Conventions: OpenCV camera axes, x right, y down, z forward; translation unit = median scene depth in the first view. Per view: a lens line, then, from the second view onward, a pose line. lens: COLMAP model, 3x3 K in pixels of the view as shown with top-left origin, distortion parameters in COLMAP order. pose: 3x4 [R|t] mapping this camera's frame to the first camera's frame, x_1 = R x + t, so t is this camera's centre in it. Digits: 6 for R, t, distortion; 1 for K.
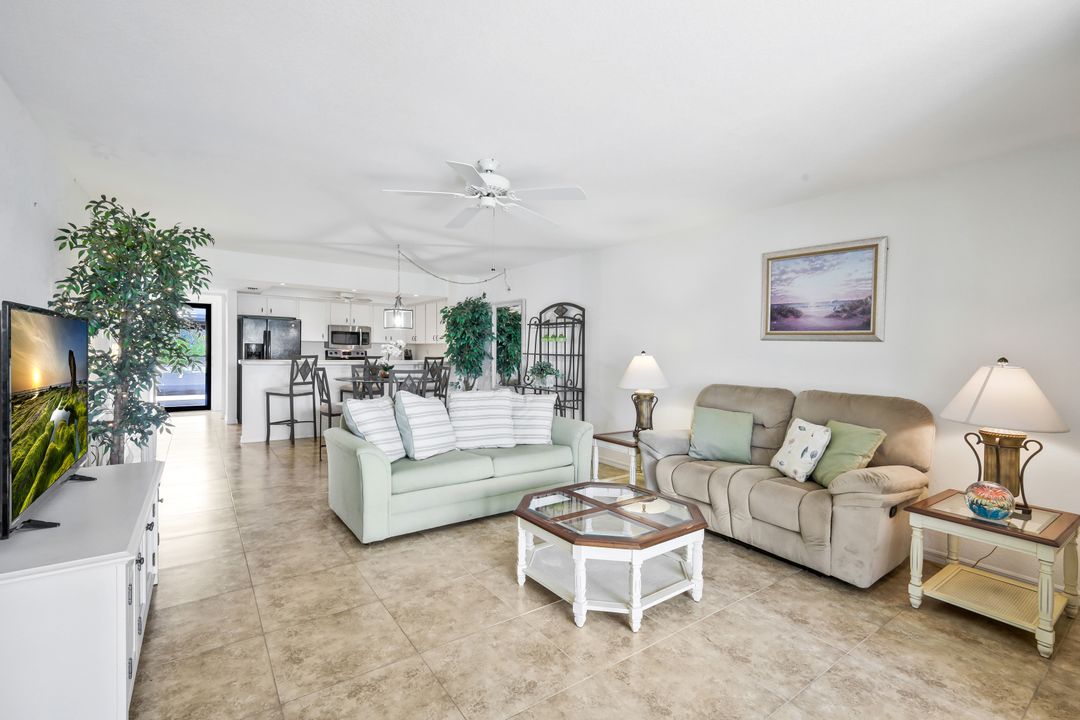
lens RADIAL K [[475.9, 0, 537.2], [0, 475.9, 357.8], [0, 0, 1]] dist [0.006405, 0.000042]
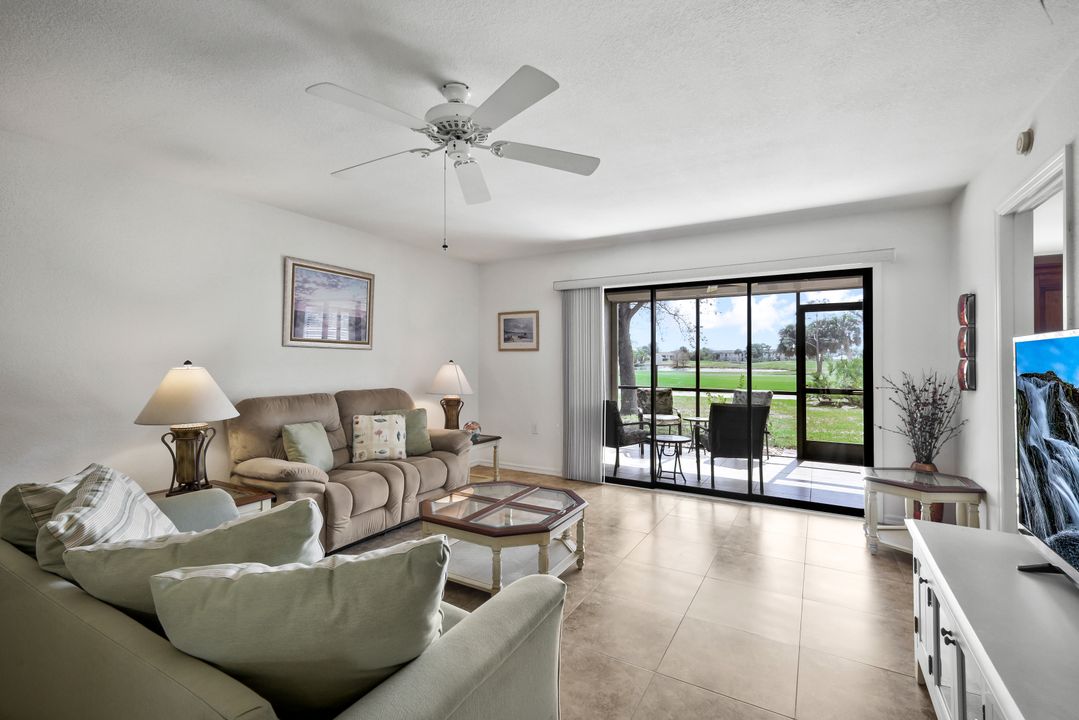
lens RADIAL K [[475.5, 0, 536.7], [0, 475.5, 357.8], [0, 0, 1]] dist [0.006405, 0.000042]
pose [[-0.402991, -0.020778, 0.914968, -0.401063], [0.003922, 0.999694, 0.024429, -0.022591], [-0.915195, 0.013434, -0.402786, 0.605313]]
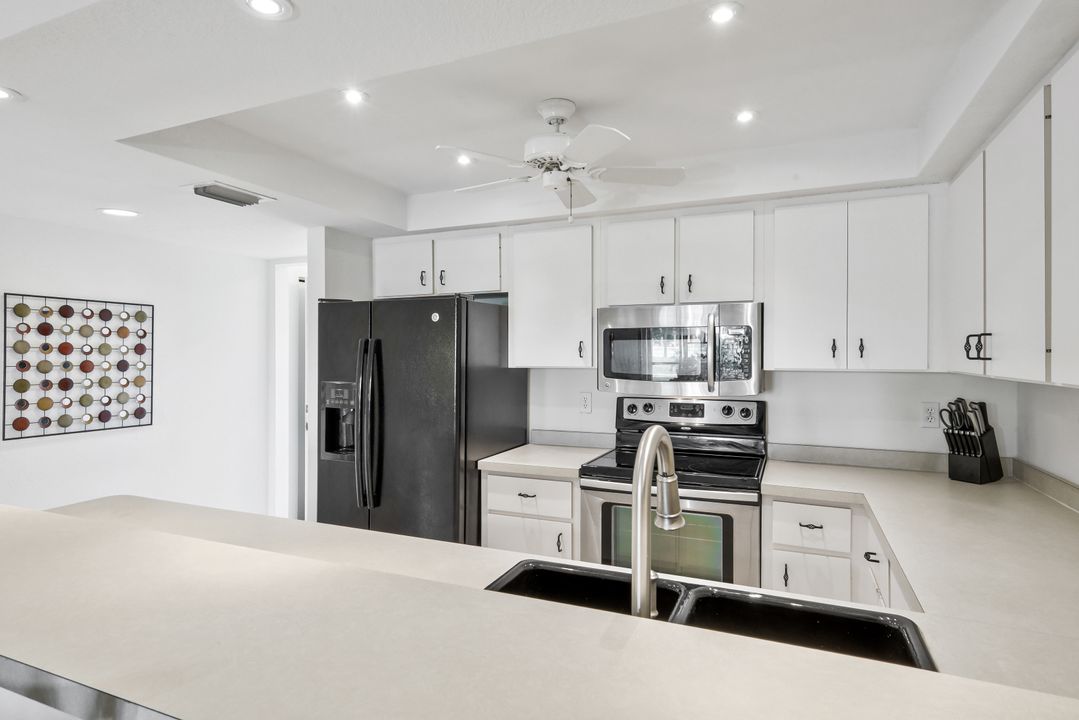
lens RADIAL K [[577.3, 0, 536.0], [0, 577.3, 355.0], [0, 0, 1]] dist [0.001631, 0.000766]
pose [[0.510050, -0.019573, -0.859922, -0.254490], [0.001501, 0.999760, -0.021865, -0.051558], [0.860143, 0.009862, 0.509957, 1.188048]]
